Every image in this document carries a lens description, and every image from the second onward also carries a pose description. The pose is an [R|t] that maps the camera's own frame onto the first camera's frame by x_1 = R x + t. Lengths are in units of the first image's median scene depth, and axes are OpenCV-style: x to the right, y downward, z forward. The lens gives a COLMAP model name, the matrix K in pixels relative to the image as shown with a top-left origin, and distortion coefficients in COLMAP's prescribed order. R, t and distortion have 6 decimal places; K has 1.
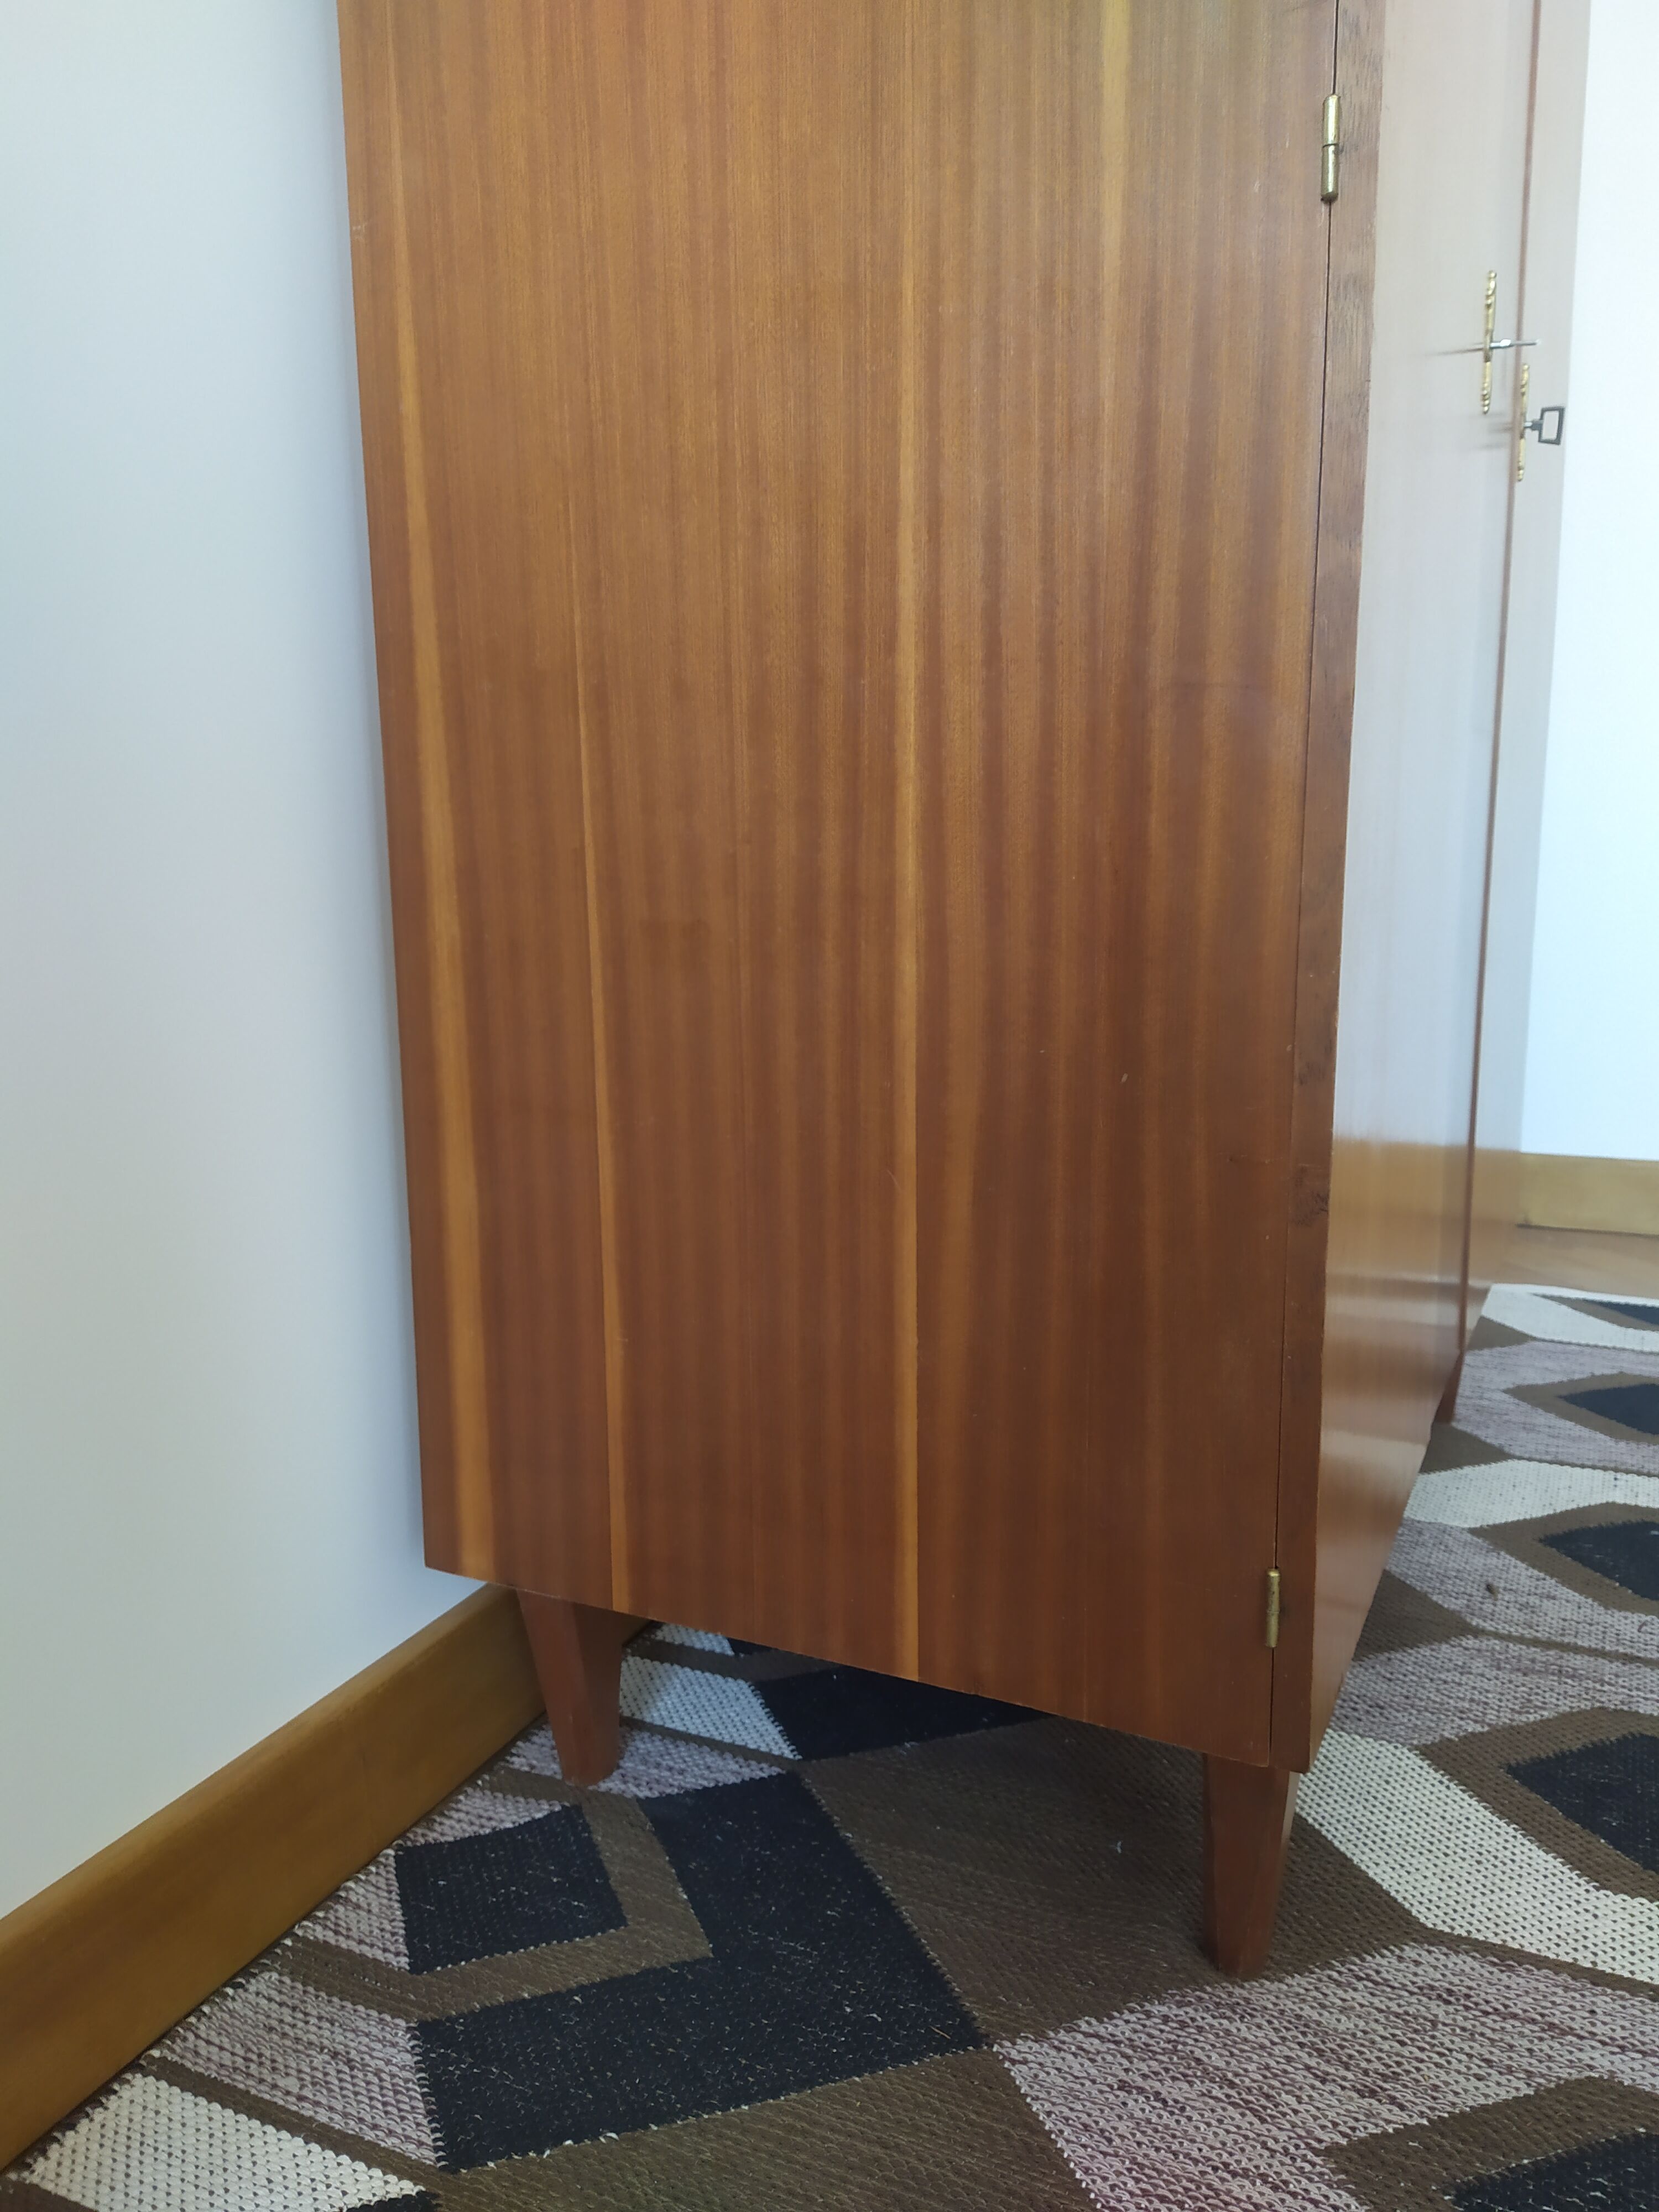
lens RADIAL K [[1702.3, 0, 832.9], [0, 1702.3, 1096.7], [0, 0, 1]] dist [0.000285, -0.006175]
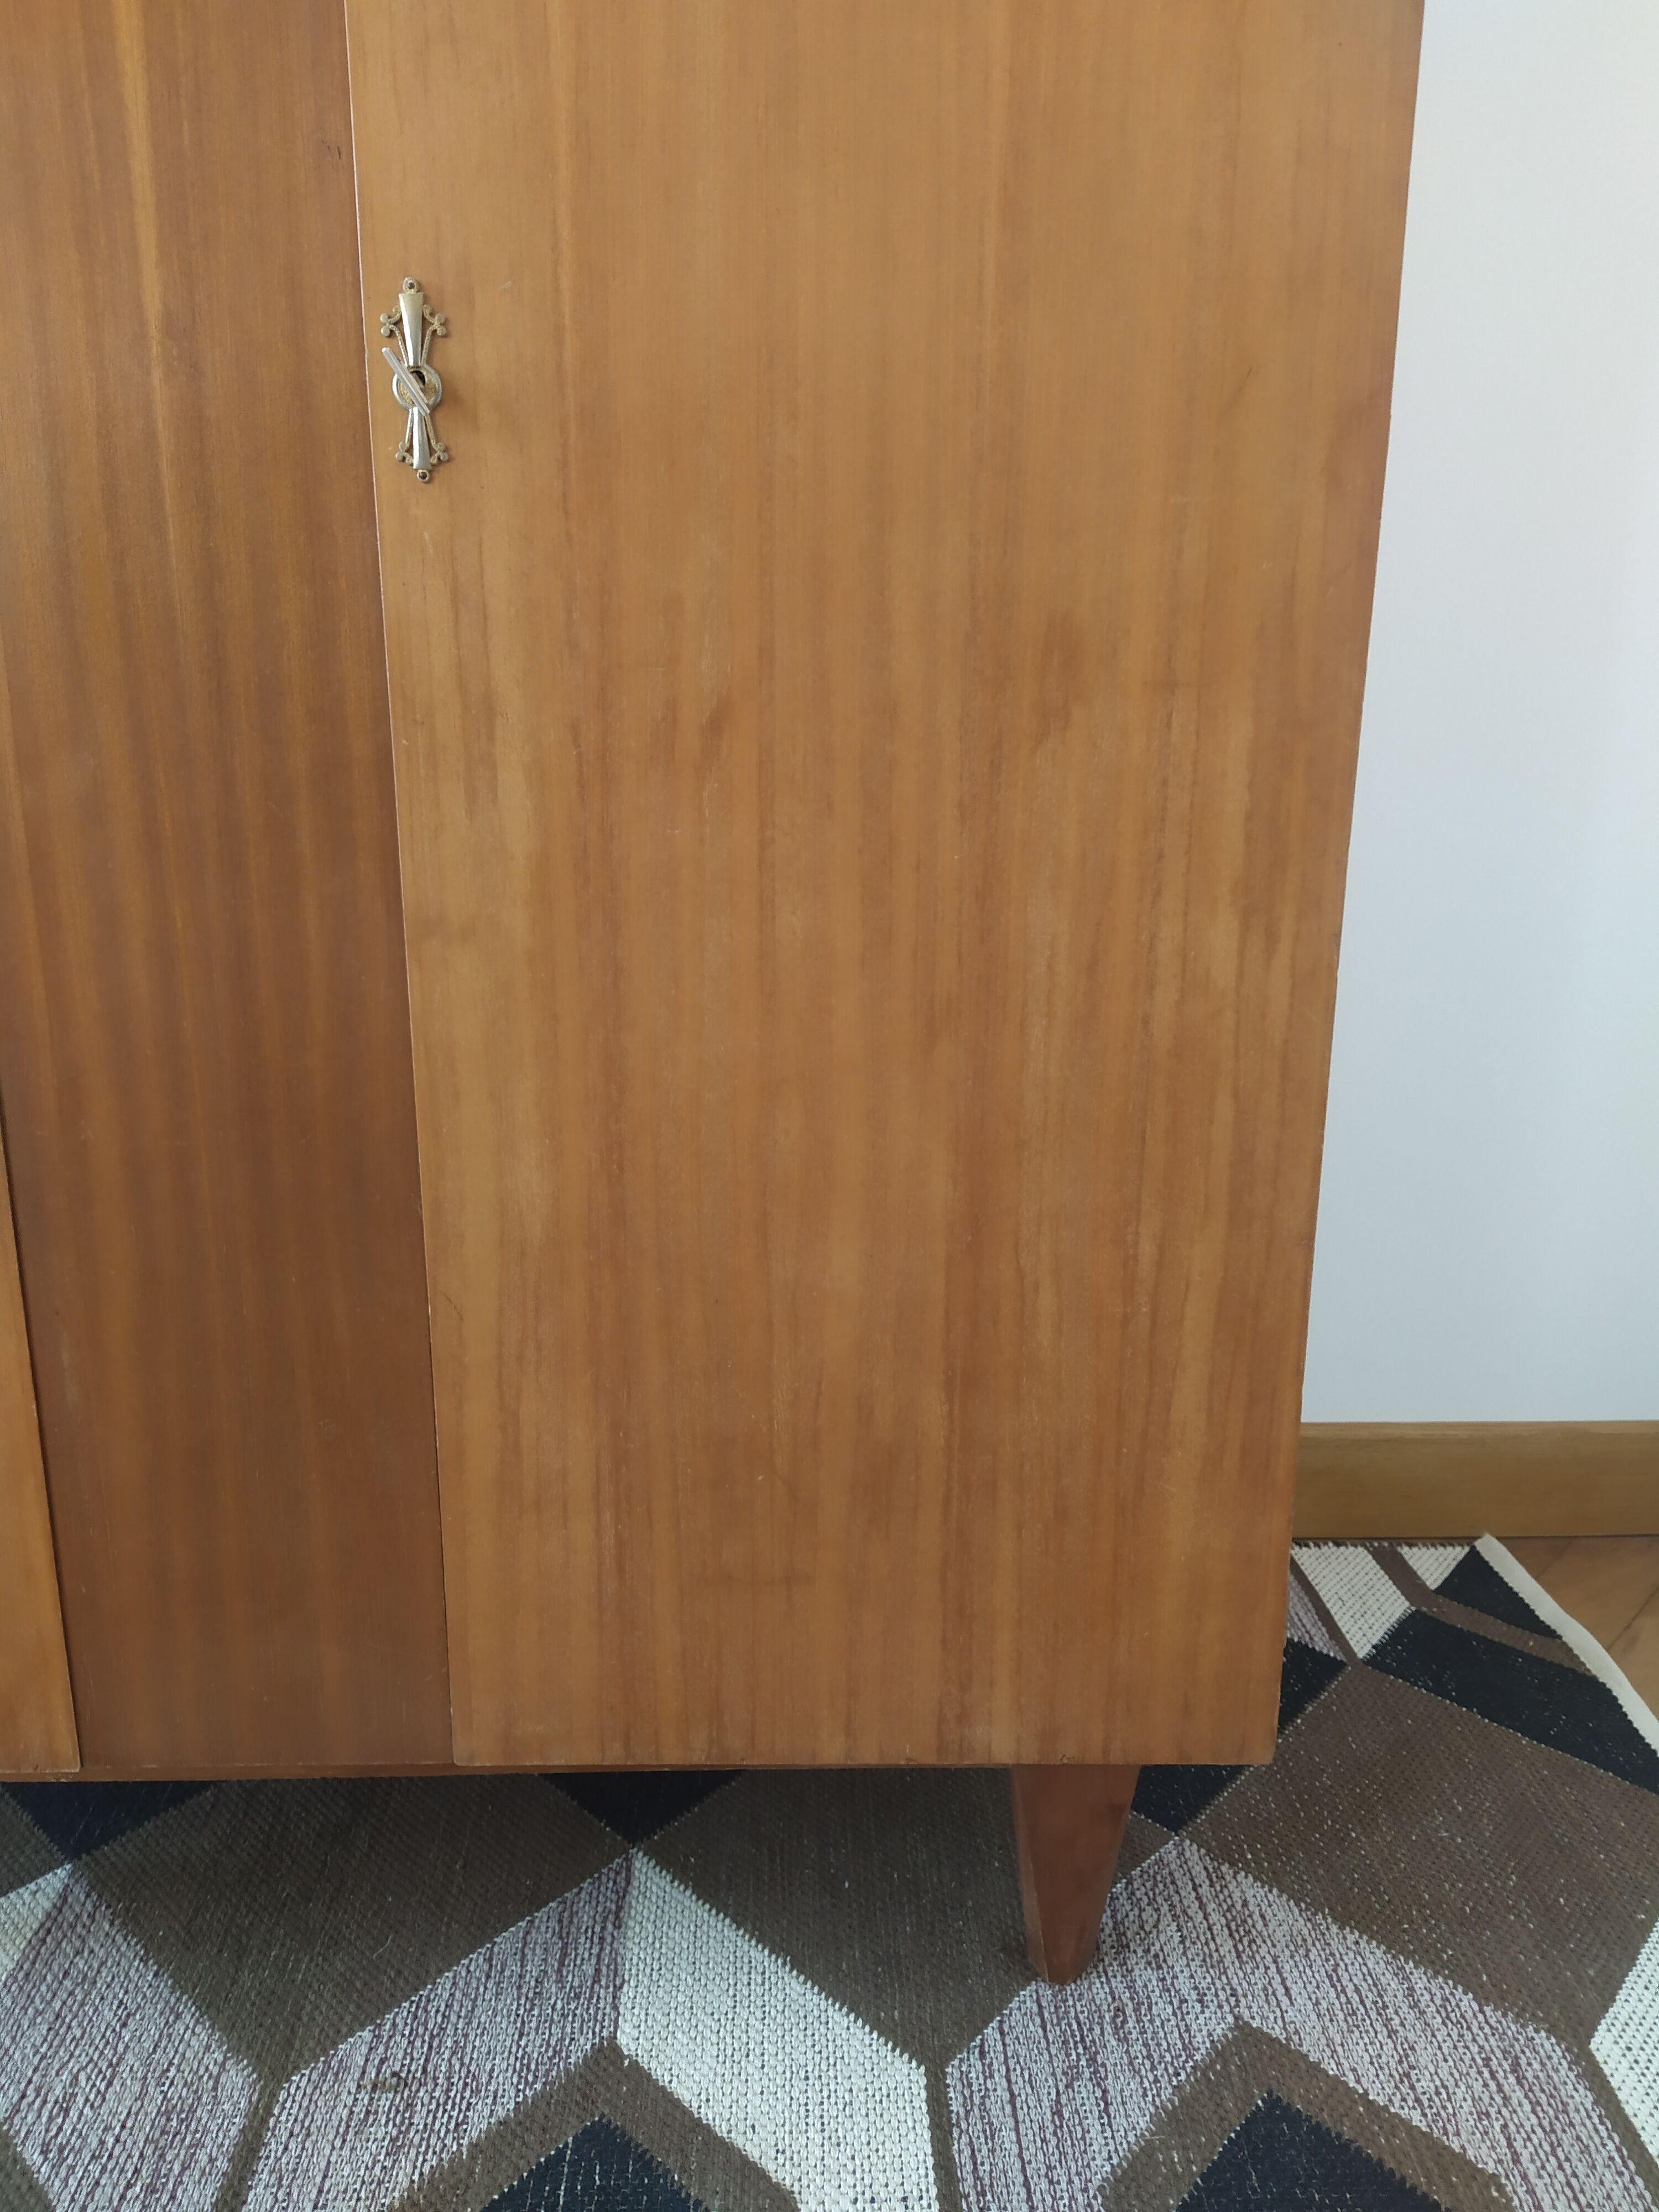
lens RADIAL K [[1647.3, 0, 812.4], [0, 1647.3, 1117.4], [0, 0, 1]] dist [0.048186, -0.062880]
pose [[0.462408, 0.241082, -0.853263, 1.340017], [-0.164007, 0.968977, 0.184895, -0.358679], [0.871367, 0.054444, 0.487602, 1.102615]]
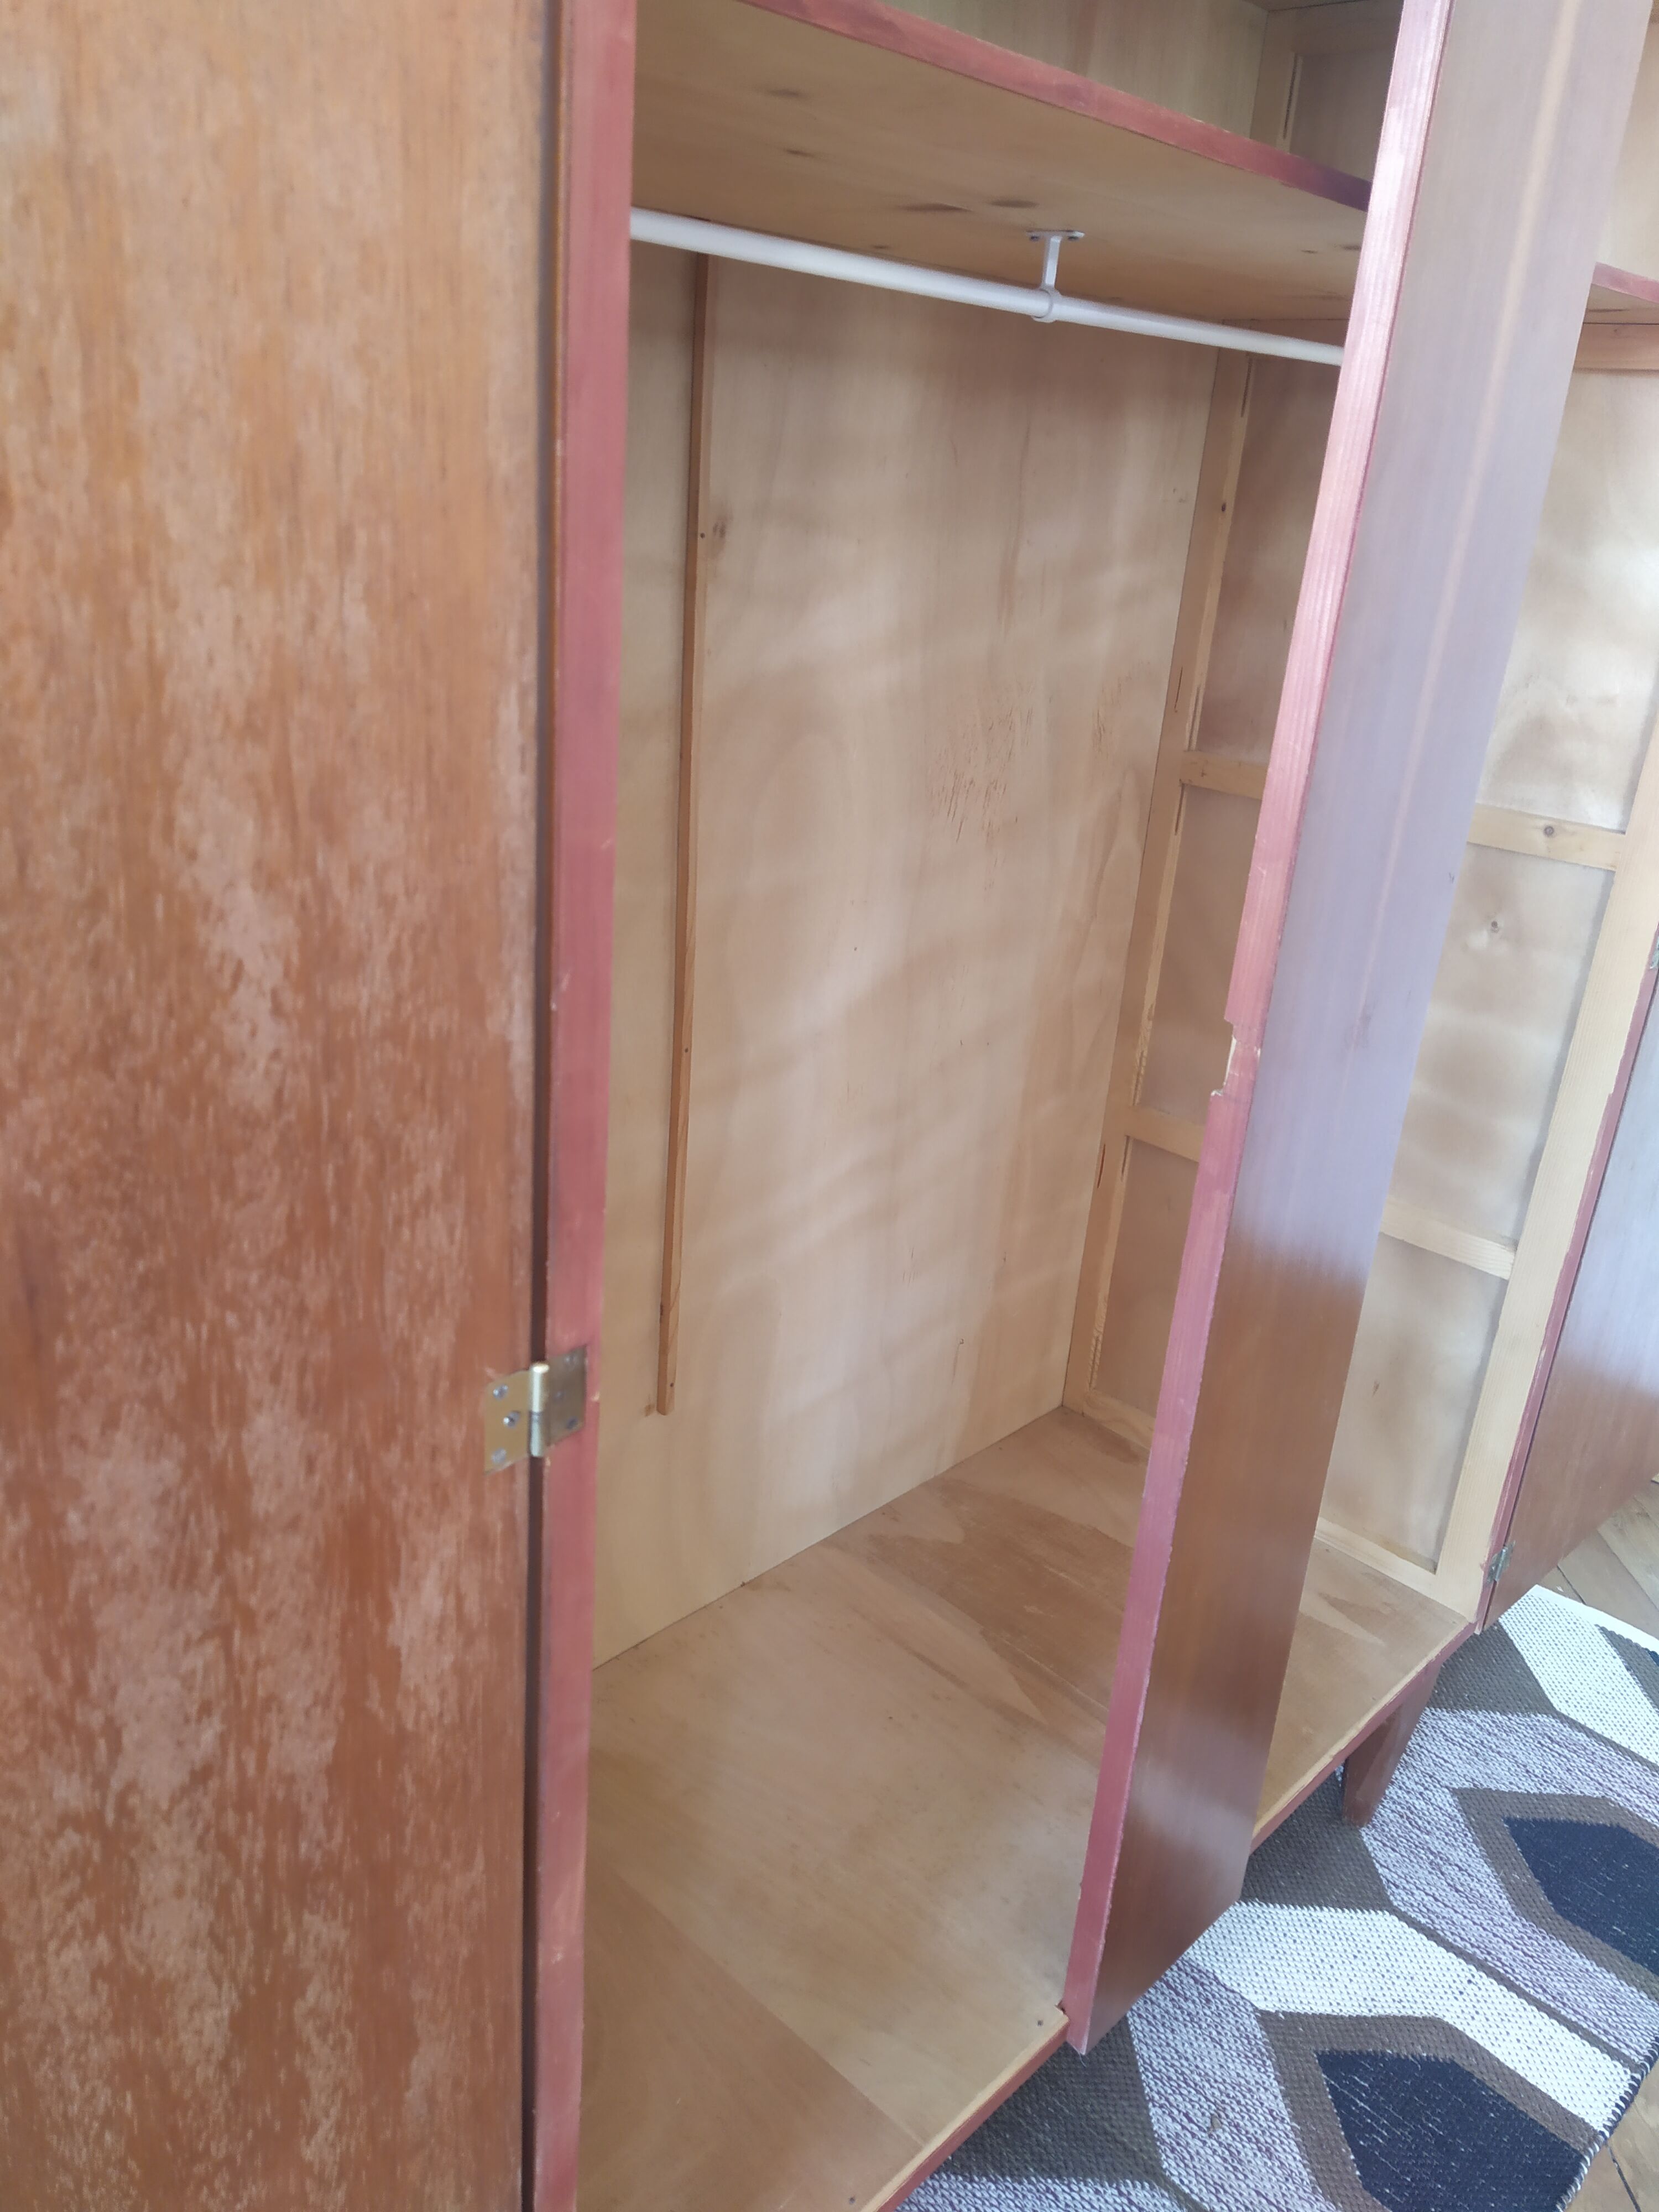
lens RADIAL K [[1647.3, 0, 827.4], [0, 1647.3, 1110.7], [0, 0, 1]] dist [0.048186, -0.062880]
pose [[0.945174, 0.190541, -0.265216, 0.443005], [-0.136171, 0.968118, 0.210248, -0.628501], [0.296822, -0.162606, 0.940987, 0.167018]]
